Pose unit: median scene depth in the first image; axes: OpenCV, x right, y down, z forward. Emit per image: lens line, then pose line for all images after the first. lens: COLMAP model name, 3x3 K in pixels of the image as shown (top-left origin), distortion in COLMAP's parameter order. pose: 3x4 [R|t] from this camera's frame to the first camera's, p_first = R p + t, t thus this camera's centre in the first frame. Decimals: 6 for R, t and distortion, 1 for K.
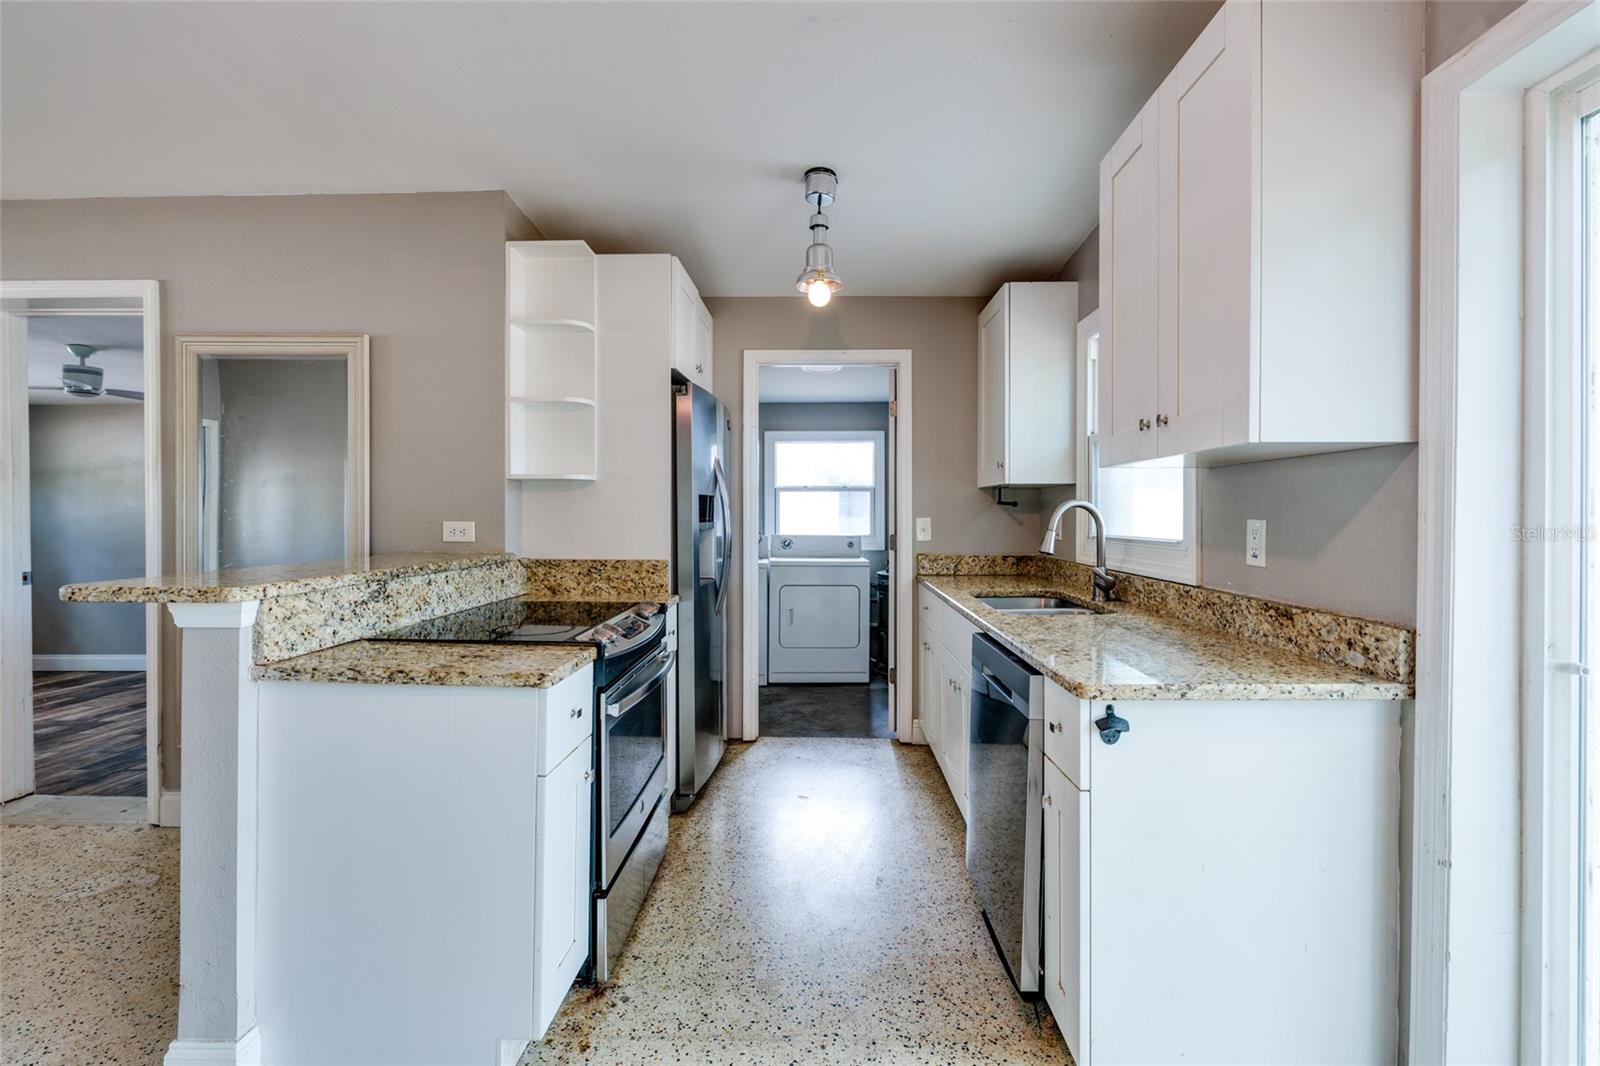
lens RADIAL K [[711.7, 0, 802.5], [0, 711.7, 522.0], [0, 0, 1]] dist [-0.001860, 0.000012]
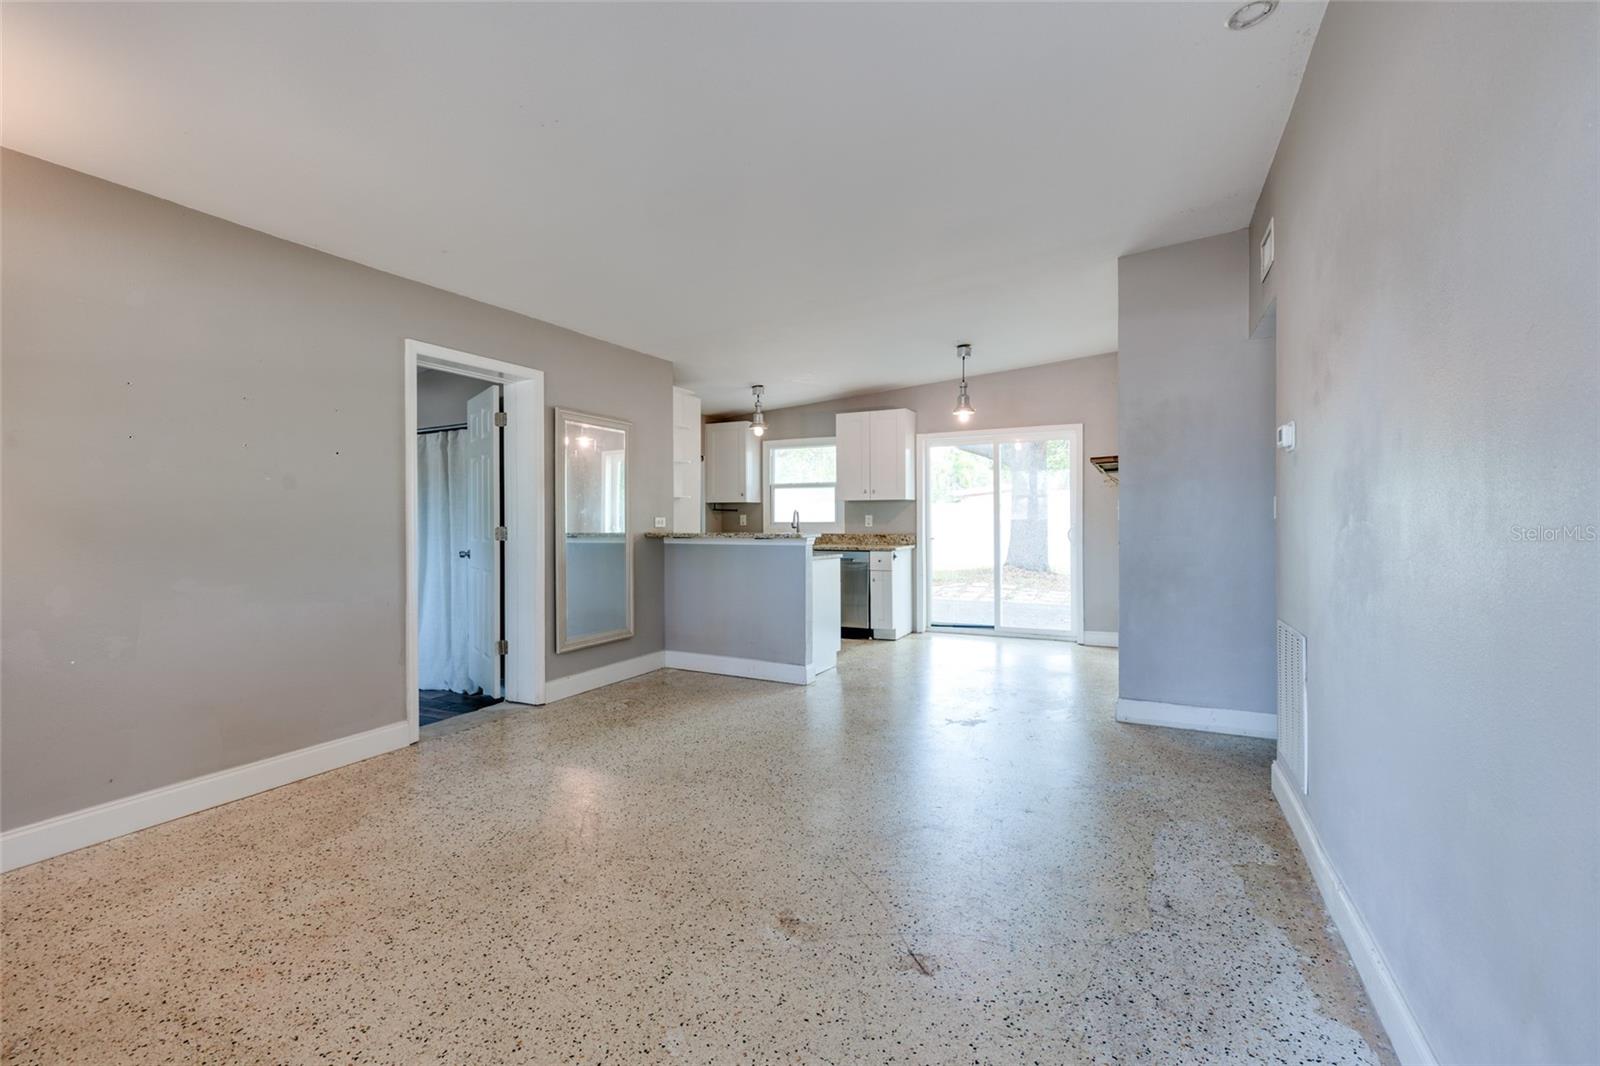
lens RADIAL K [[684.3, 0, 810.0], [0, 684.3, 515.0], [0, 0, 1]] dist [0.000255, 0.000392]
pose [[0.413192, 0.000270, 0.910644, -2.203922], [0.014158, 0.999877, -0.006720, 0.012460], [-0.910534, 0.015670, 0.413138, -0.226073]]
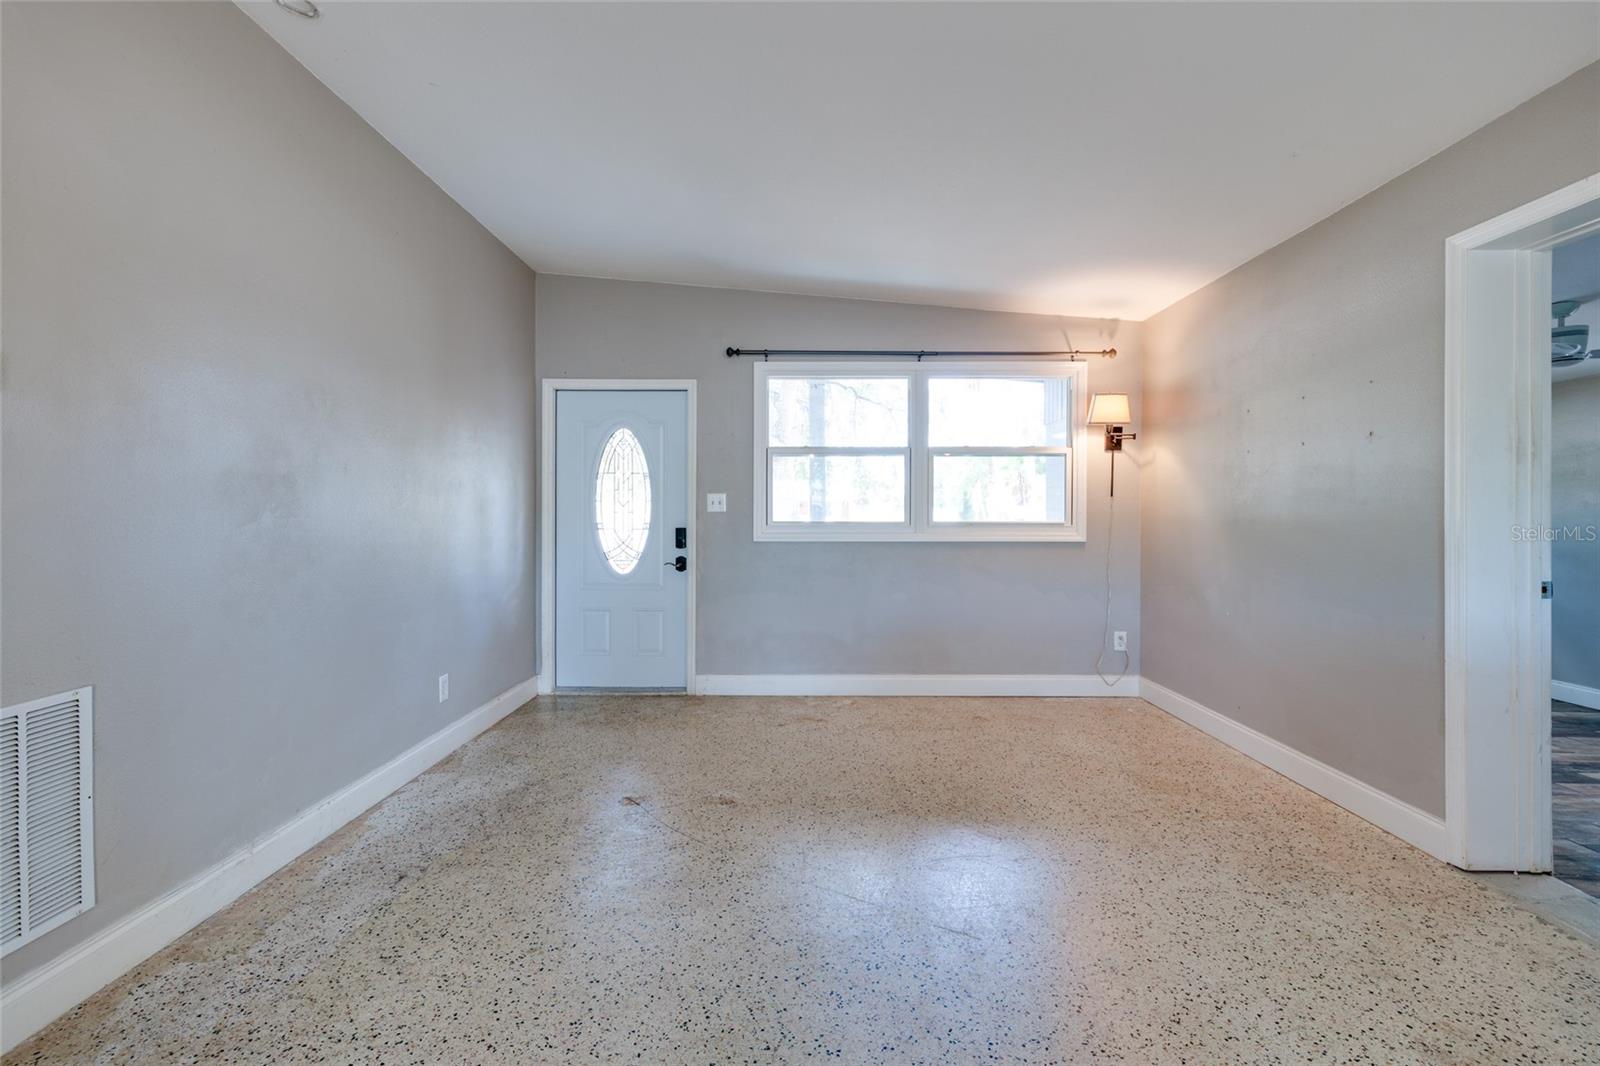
lens RADIAL K [[694.1, 0, 803.0], [0, 694.1, 517.9], [0, 0, 1]] dist [0.002969, 0.000838]
pose [[0.023493, 0.001982, -0.999722, -0.416752], [-0.012292, 0.999923, 0.001693, 0.011532], [0.999648, 0.012249, 0.023515, 0.207616]]
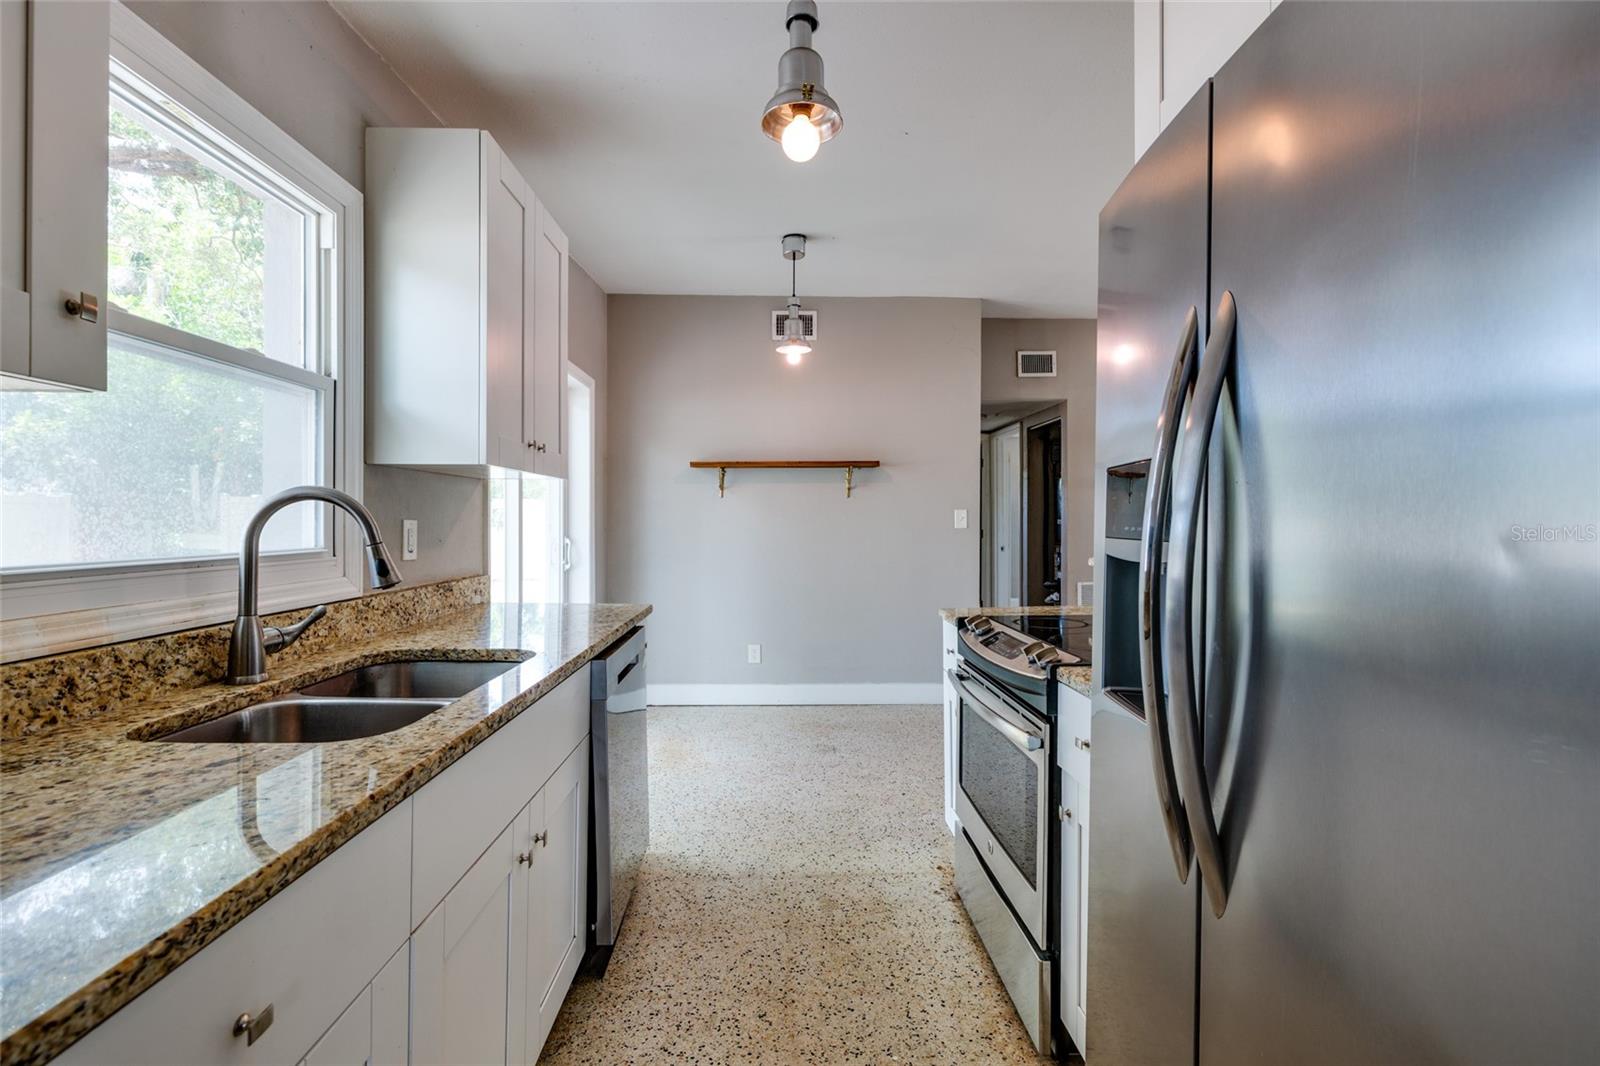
lens RADIAL K [[711.7, 0, 802.5], [0, 711.7, 522.0], [0, 0, 1]] dist [-0.001860, 0.000012]
pose [[-0.997680, -0.003796, -0.067978, 0.059200], [-0.004810, 0.999880, 0.014757, -0.014582], [0.067914, 0.015050, -0.997578, 1.569496]]
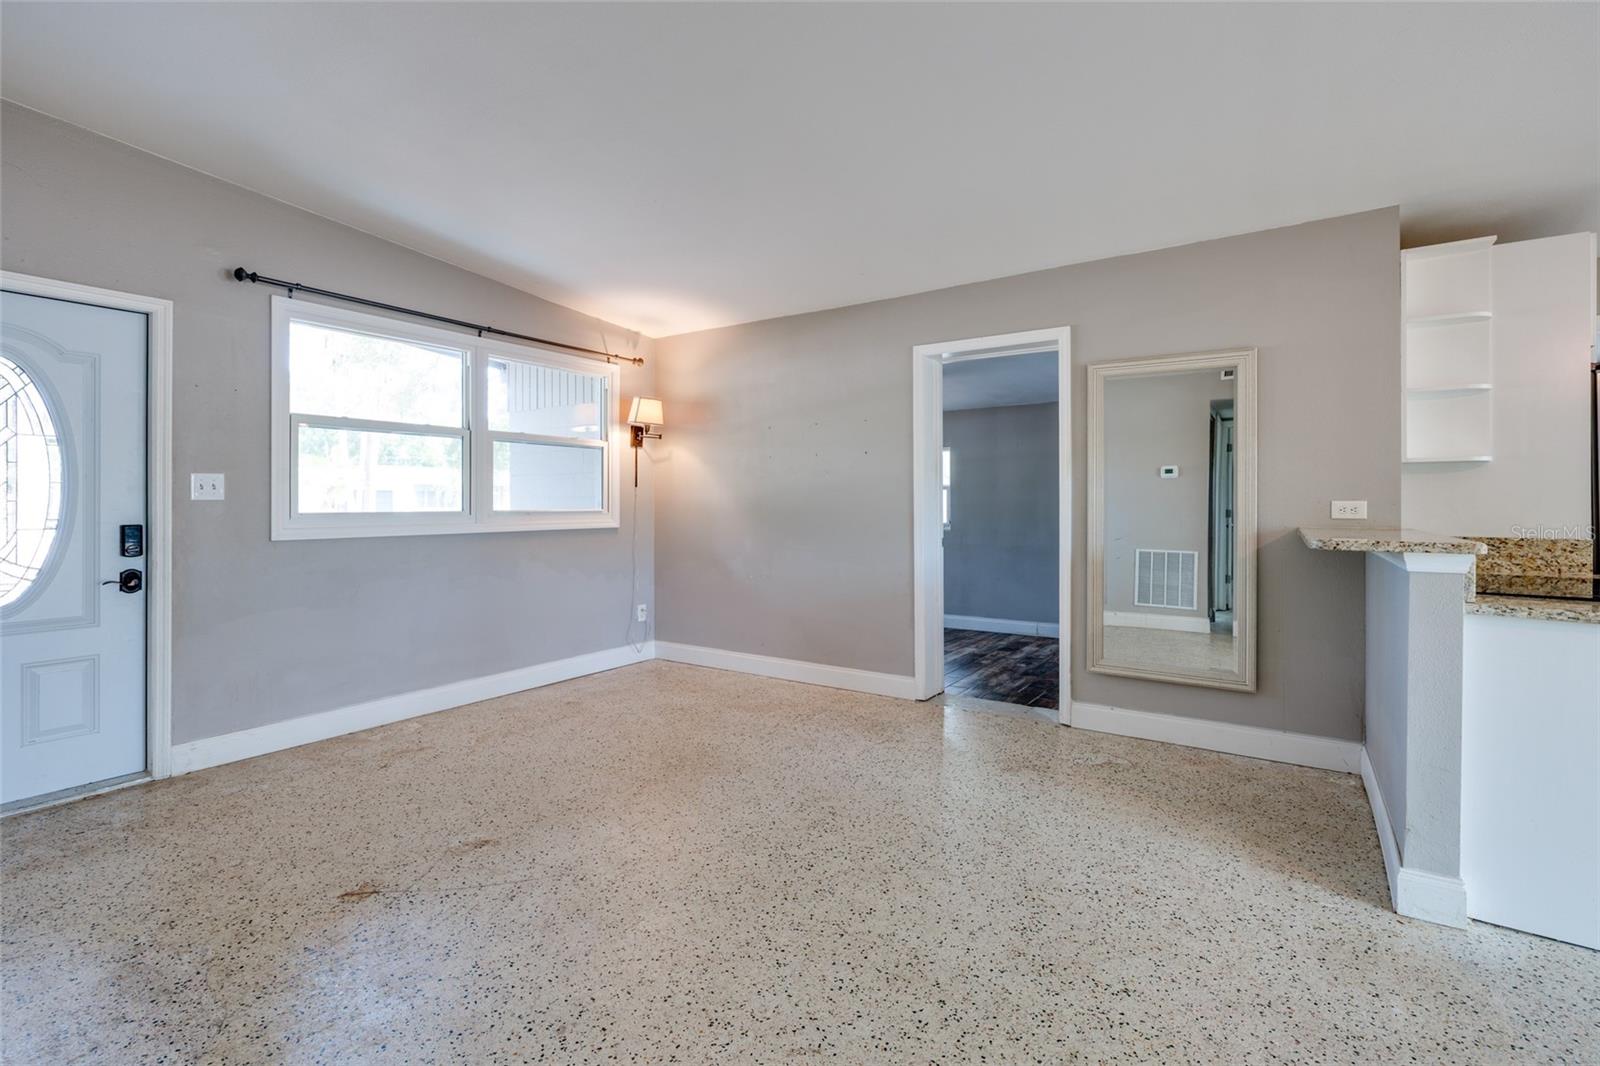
lens RADIAL K [[726.2, 0, 799.1], [0, 726.2, 500.4], [0, 0, 1]] dist [-0.003530, 0.000770]
pose [[0.846255, -0.005396, -0.532751, -0.637143], [-0.002347, 0.999901, -0.013856, 0.017387], [0.532773, 0.012977, 0.846159, -0.480015]]
